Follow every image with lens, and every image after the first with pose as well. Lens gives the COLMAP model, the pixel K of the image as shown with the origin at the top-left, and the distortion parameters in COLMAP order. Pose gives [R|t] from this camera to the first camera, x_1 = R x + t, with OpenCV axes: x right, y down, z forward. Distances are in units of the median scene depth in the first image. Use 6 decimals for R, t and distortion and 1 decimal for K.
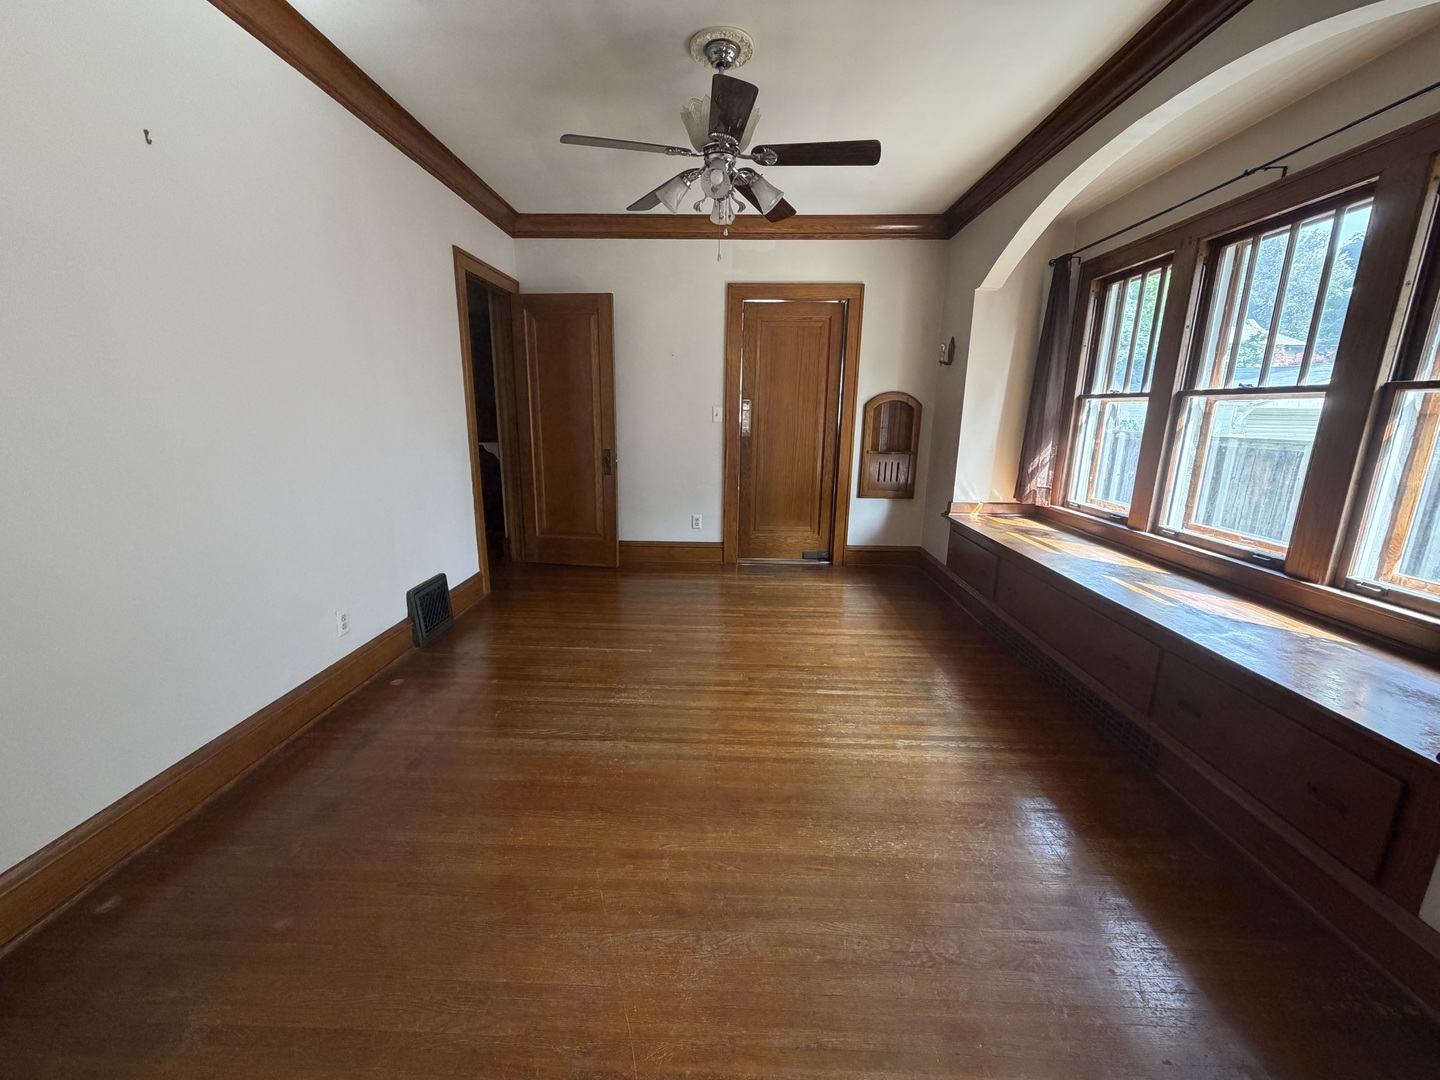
lens RADIAL K [[576.5, 0, 712.9], [0, 576.5, 544.1], [0, 0, 1]] dist [0.003779, -0.000678]
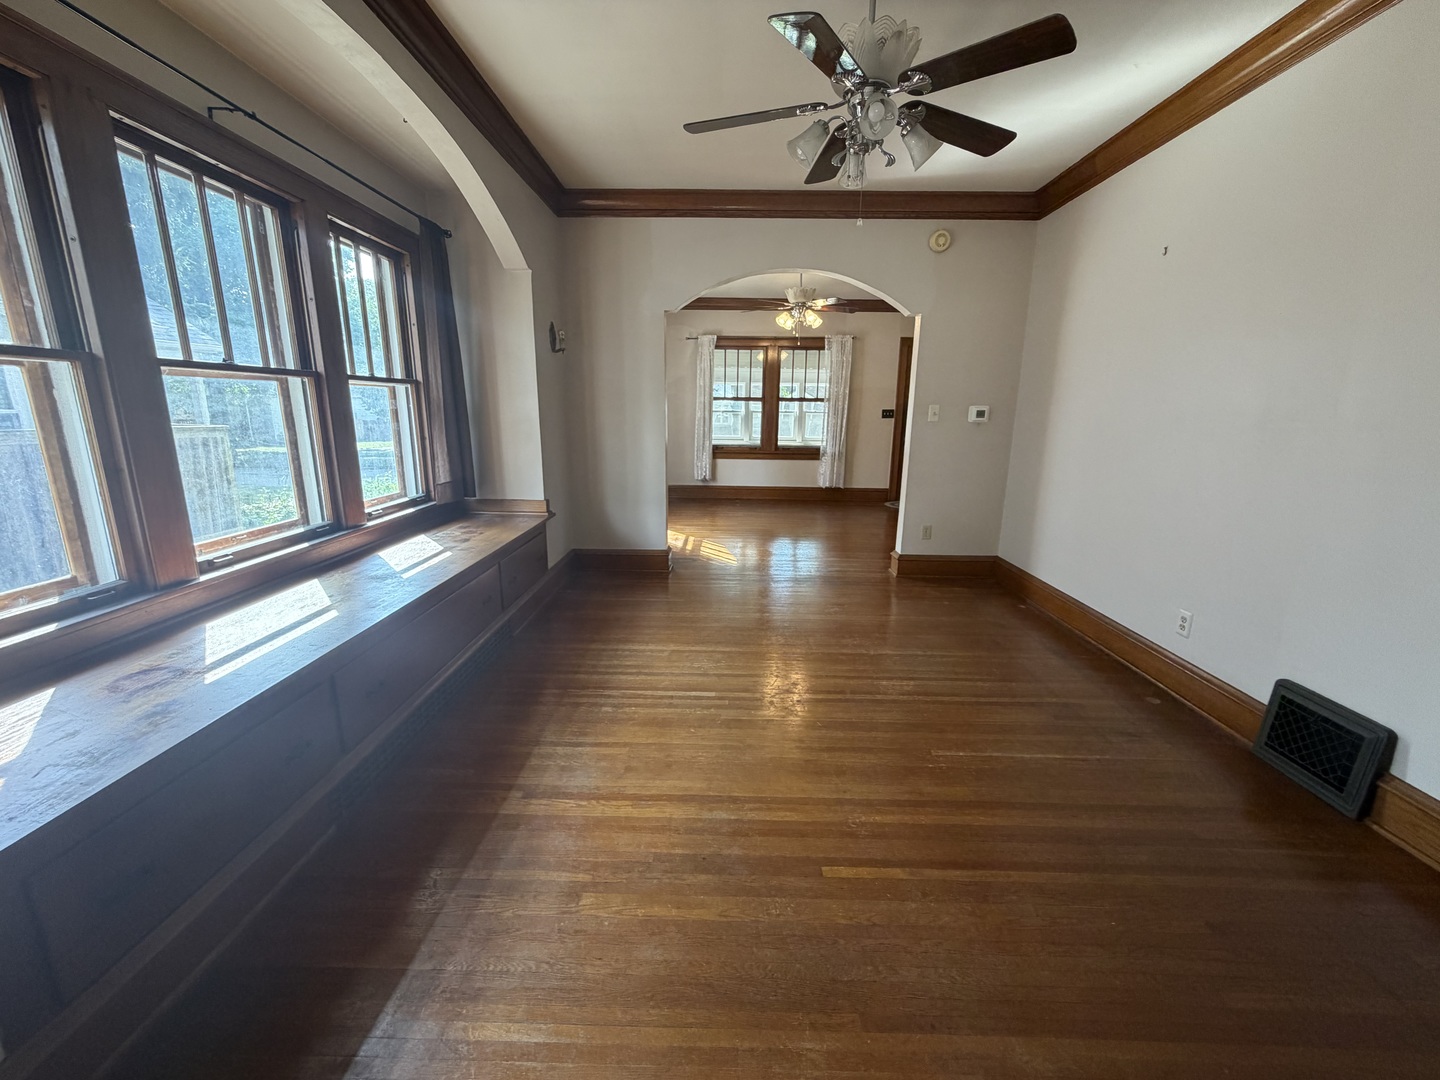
lens RADIAL K [[576.5, 0, 711.2], [0, 576.5, 546.1], [0, 0, 1]] dist [0.003779, -0.000678]
pose [[-0.999639, -0.021292, -0.016406, 0.209051], [-0.026427, 0.890078, 0.455042, -0.410407], [0.004914, 0.455311, -0.890319, 1.756145]]
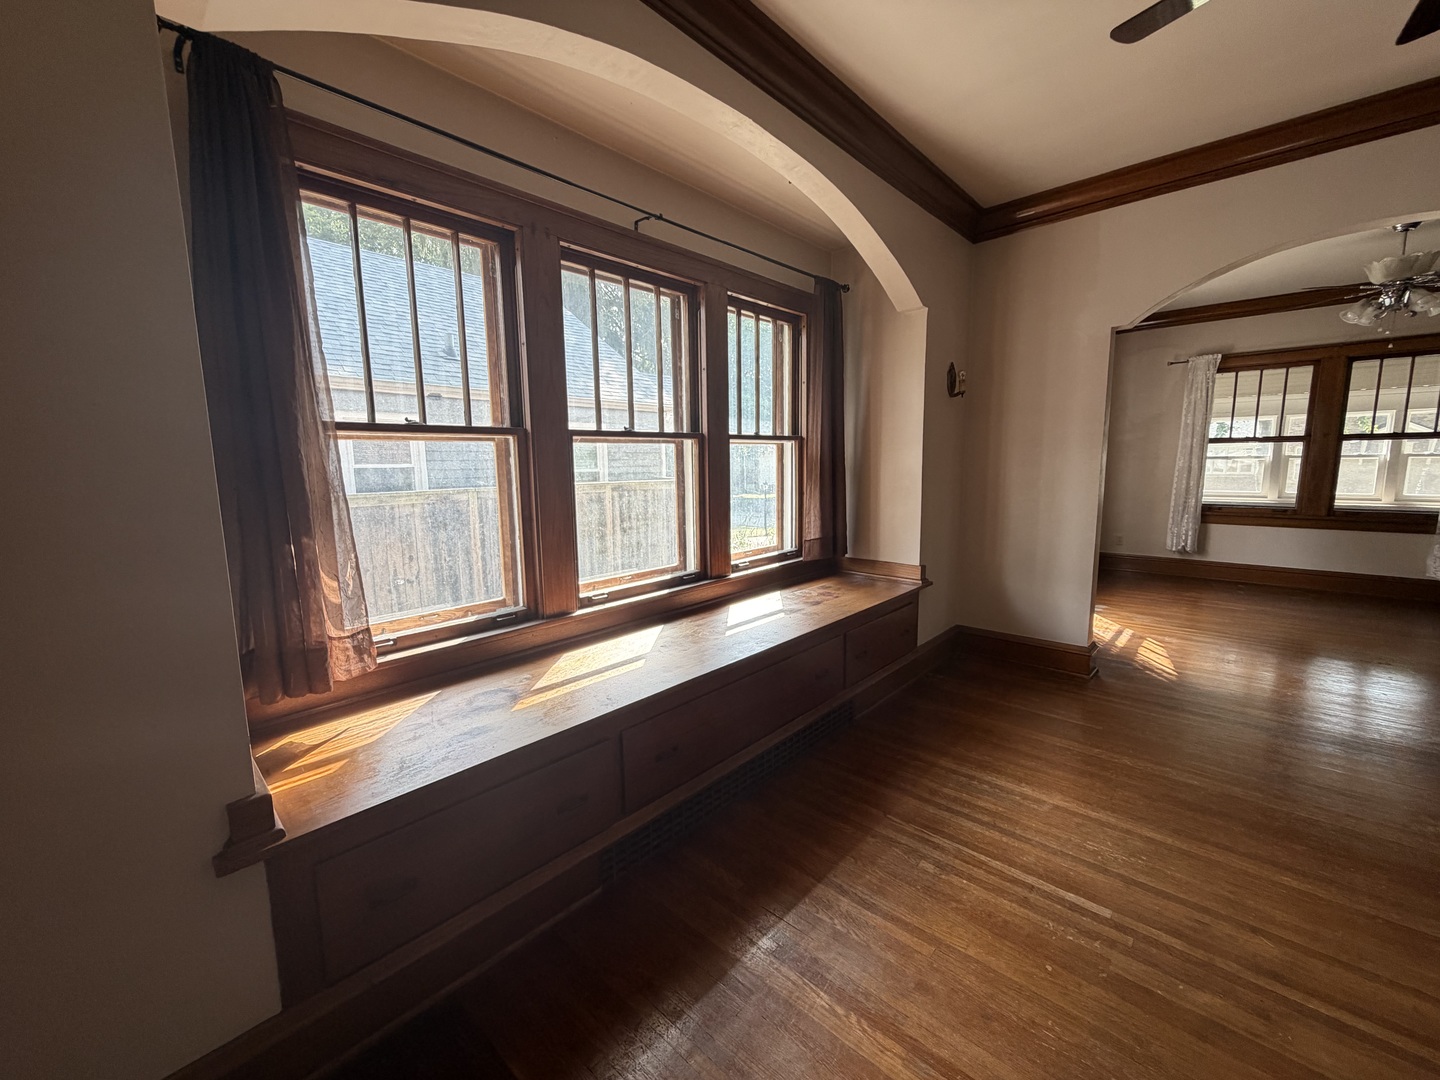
lens RADIAL K [[576.5, 0, 718.5], [0, 576.5, 542.1], [0, 0, 1]] dist [0.003779, -0.000678]
pose [[-0.760062, -0.095347, 0.642818, 0.142158], [0.156211, 0.933367, 0.323146, -0.364316], [-0.630797, 0.346026, -0.694523, 1.543714]]
